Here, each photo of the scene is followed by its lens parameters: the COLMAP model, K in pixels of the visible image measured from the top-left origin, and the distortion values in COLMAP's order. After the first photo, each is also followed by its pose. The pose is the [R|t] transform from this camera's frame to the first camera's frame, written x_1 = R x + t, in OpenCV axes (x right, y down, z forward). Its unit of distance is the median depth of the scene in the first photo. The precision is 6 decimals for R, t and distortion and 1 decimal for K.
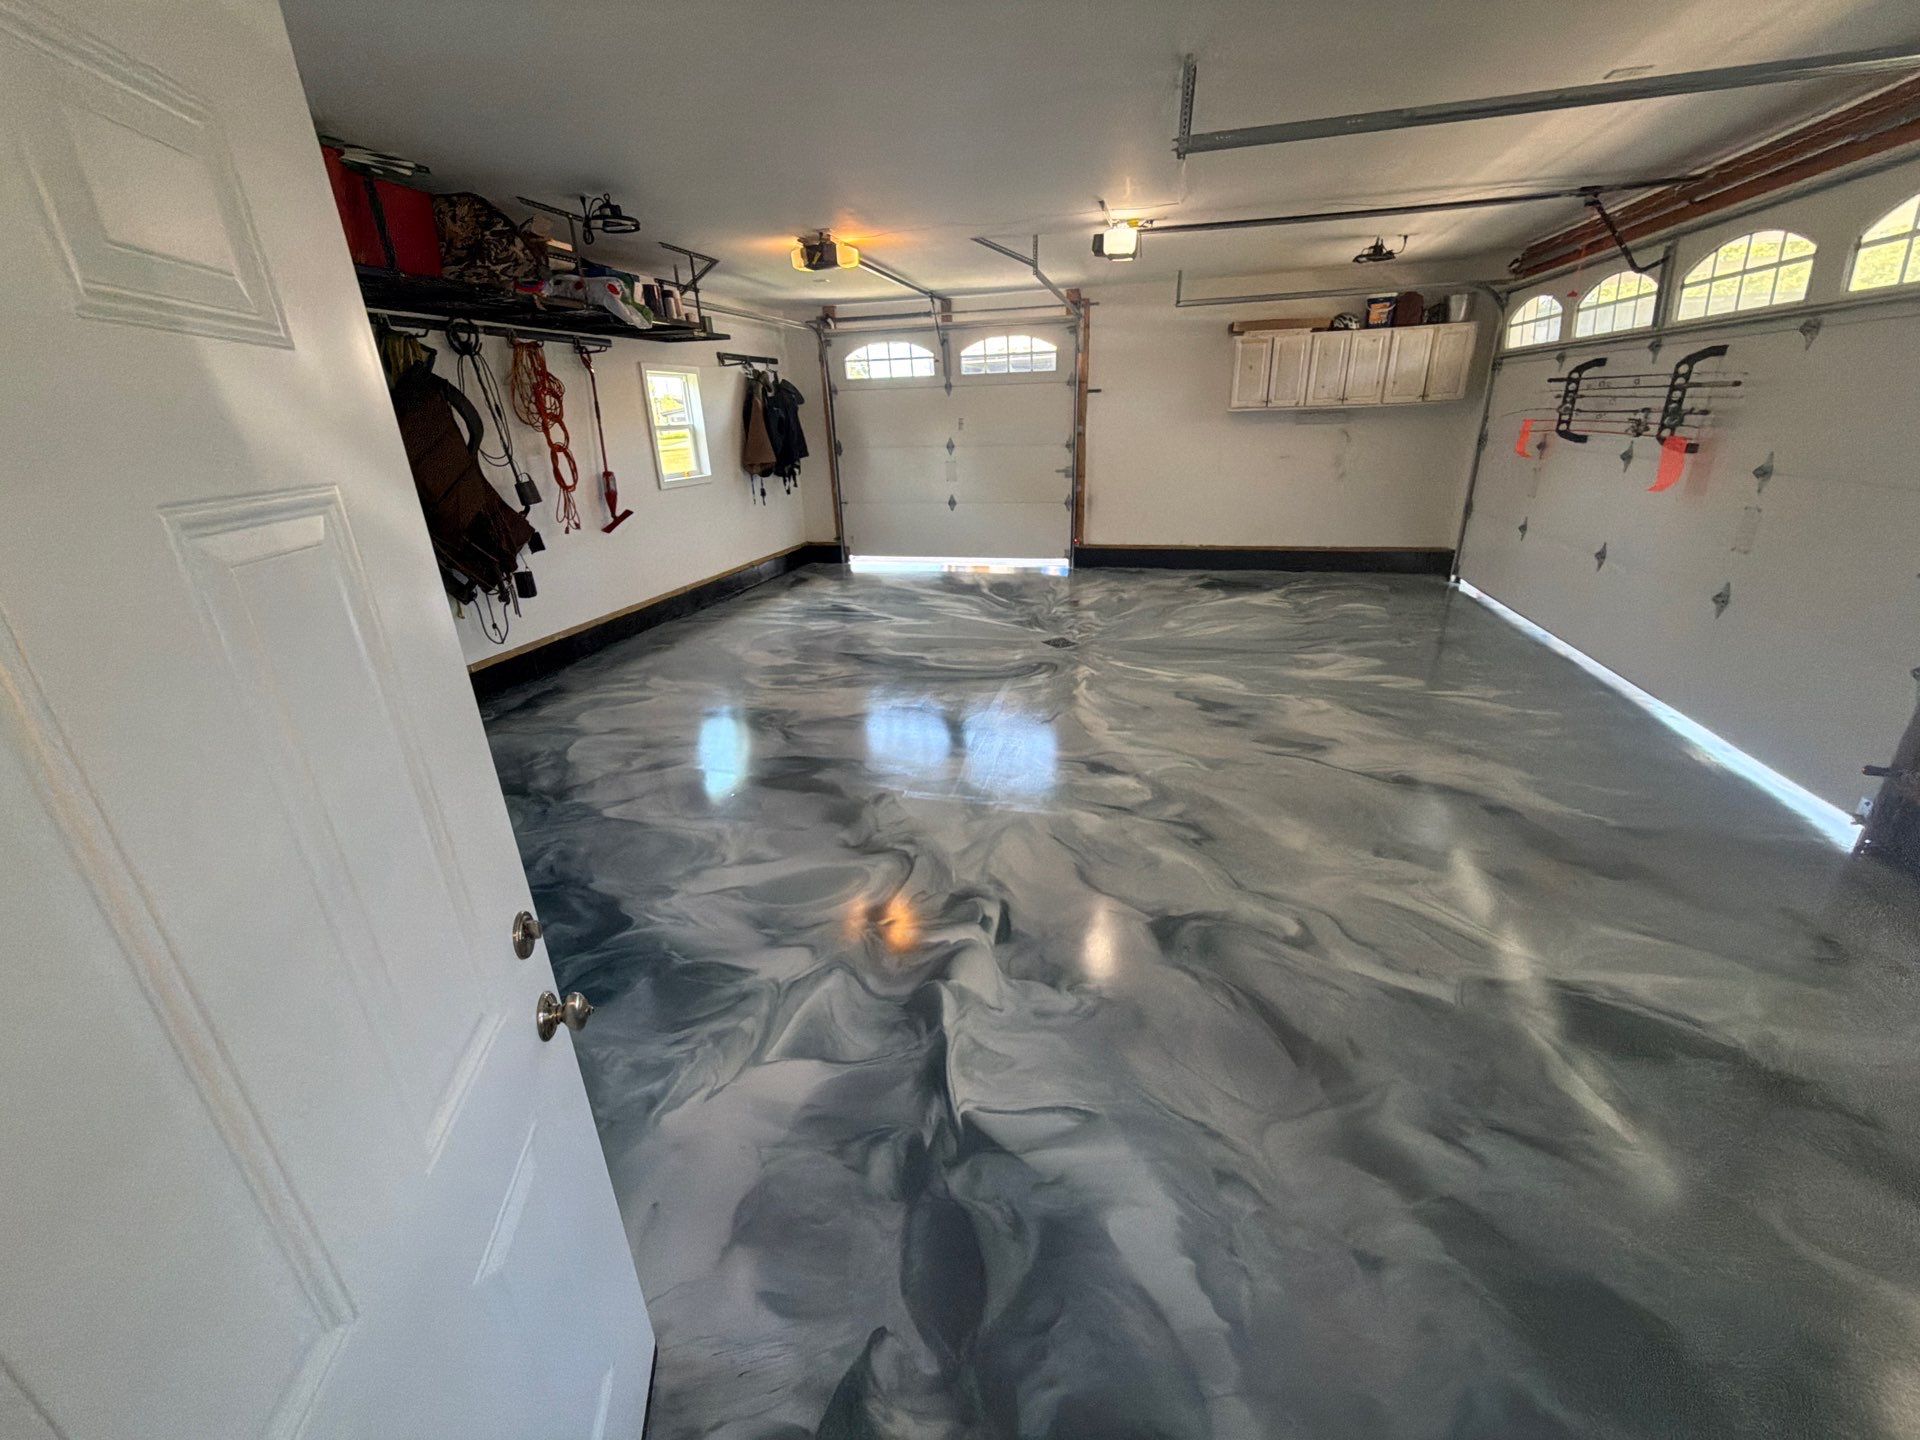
lens RADIAL K [[763.2, 0, 962.9], [0, 763.2, 717.3], [0, 0, 1]] dist [0.001404, -0.000847]
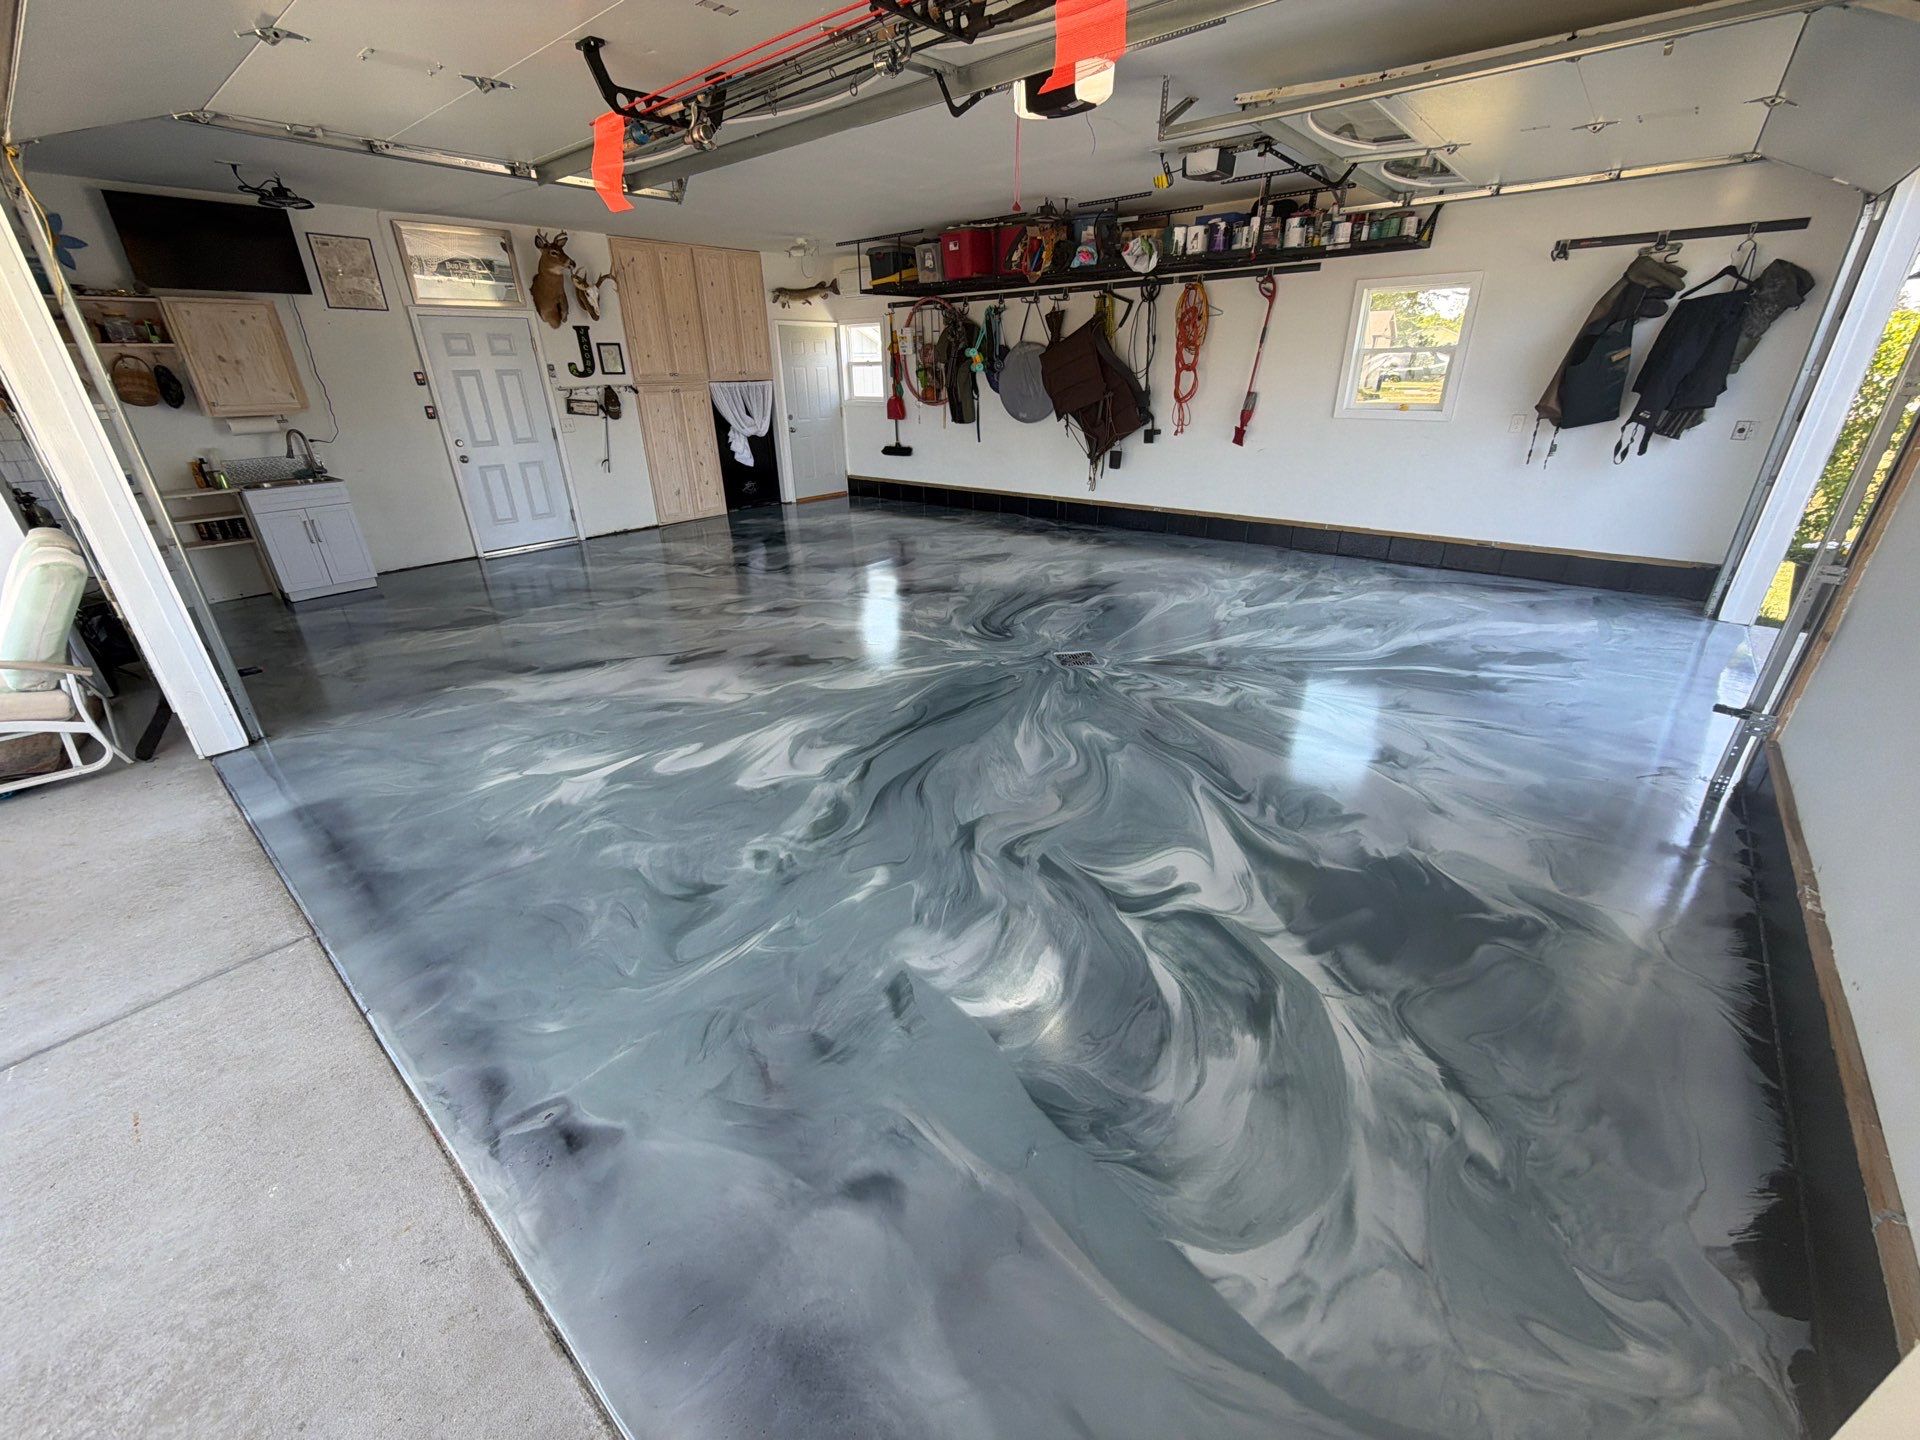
lens RADIAL K [[763.2, 0, 959.5], [0, 763.2, 719.6], [0, 0, 1]] dist [0.001404, -0.000847]
pose [[-0.437438, 0.412786, -0.798909, 1.059656], [-0.303486, 0.768527, 0.563260, -0.578717], [0.846489, 0.488849, -0.210908, 1.413069]]
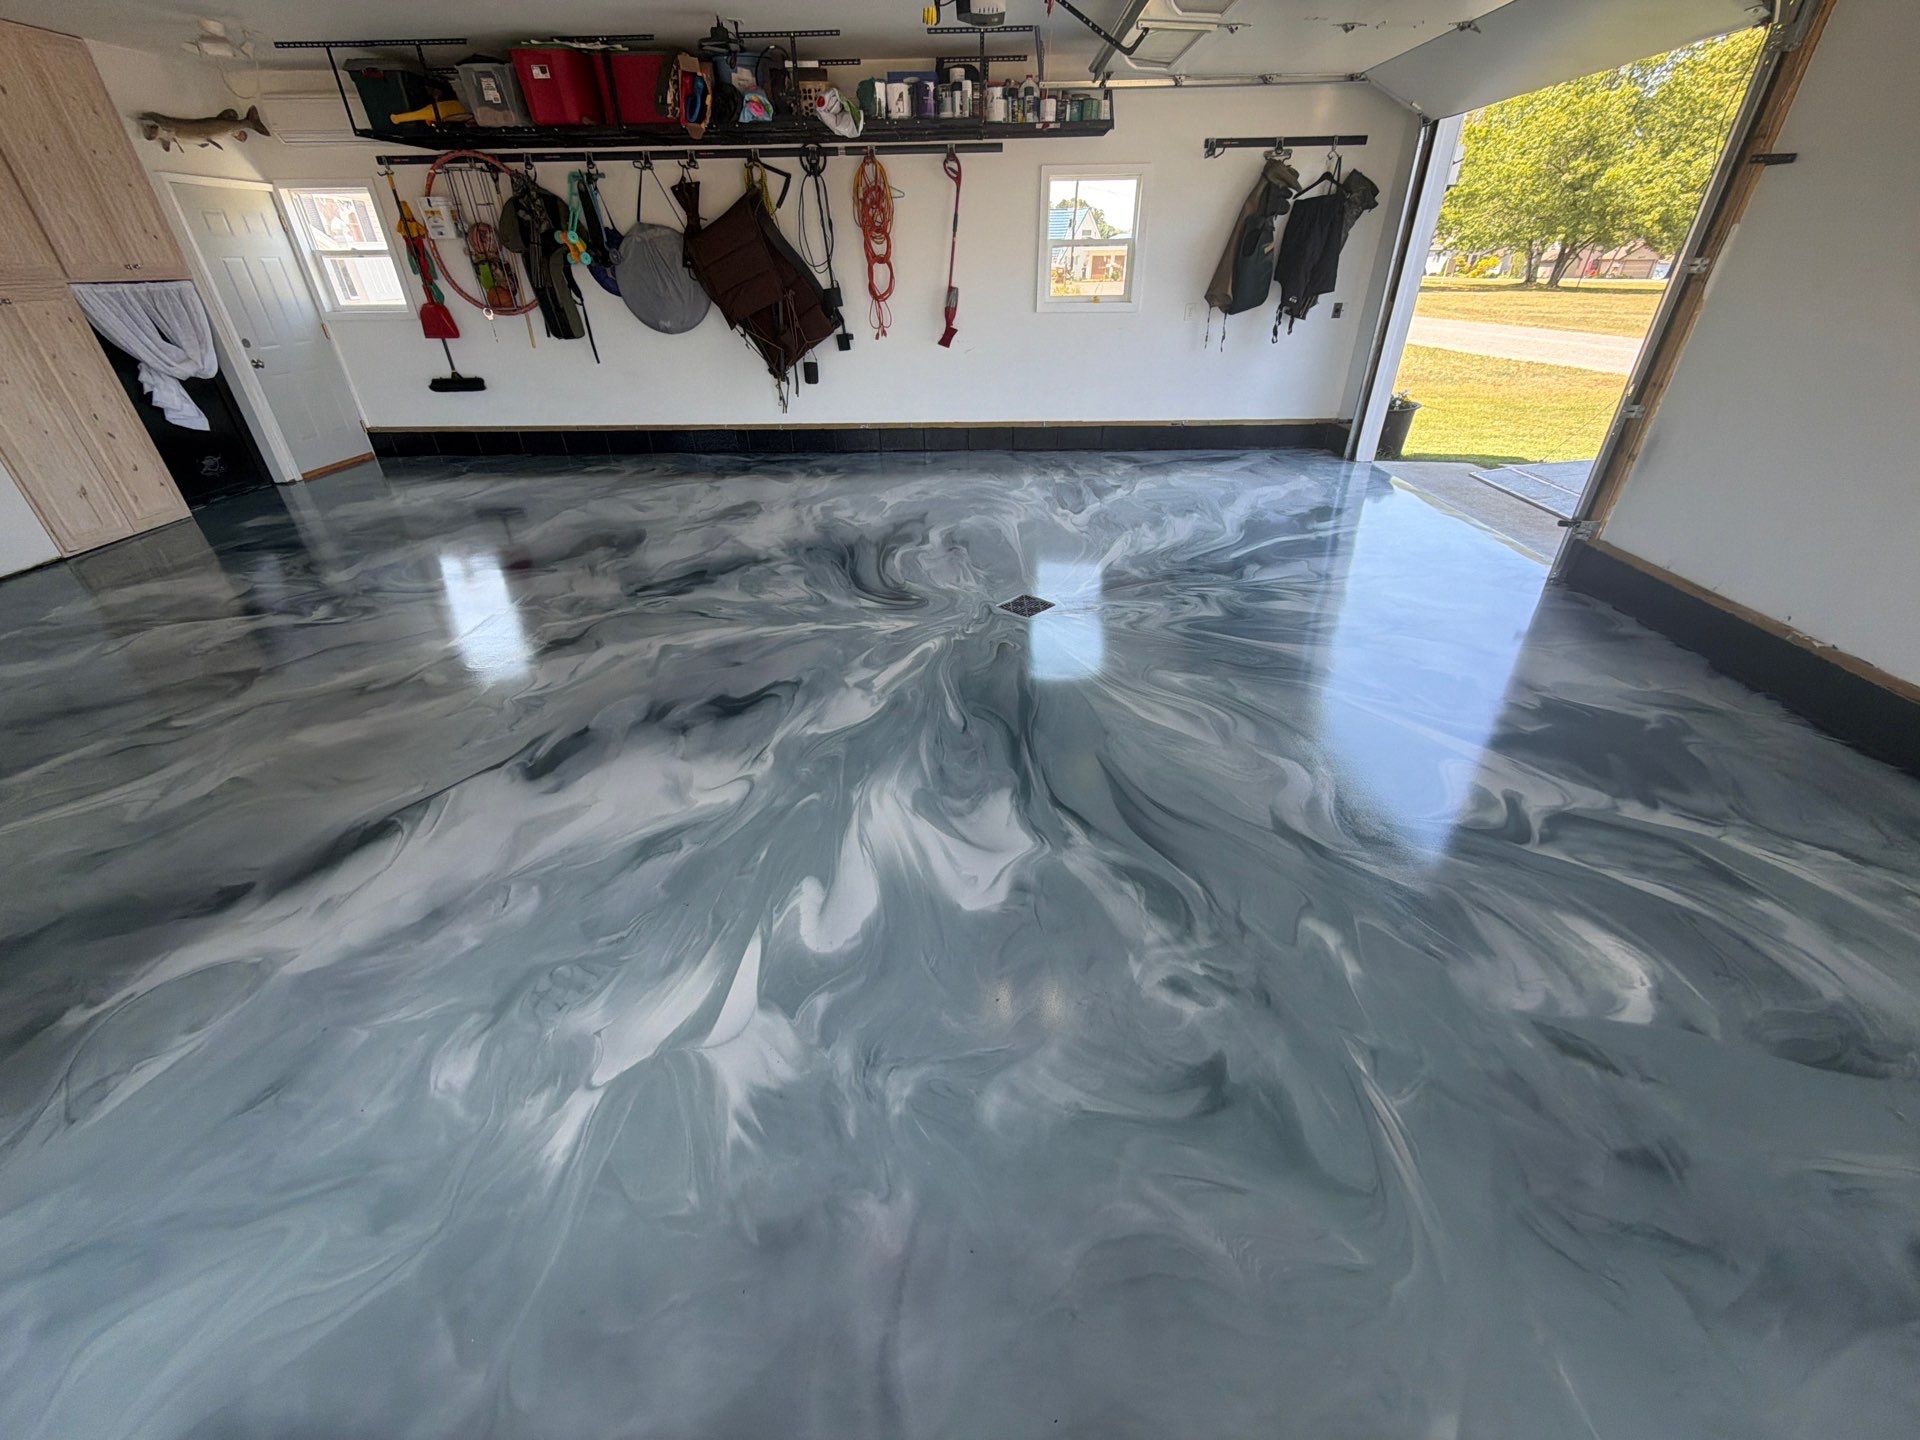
lens RADIAL K [[763.2, 0, 962.0], [0, 763.2, 719.8], [0, 0, 1]] dist [0.001404, -0.000847]
pose [[0.227122, 0.530350, -0.816789, 0.929621], [-0.355252, 0.826033, 0.437568, -0.373215], [0.906759, 0.190785, 0.376018, 0.925043]]
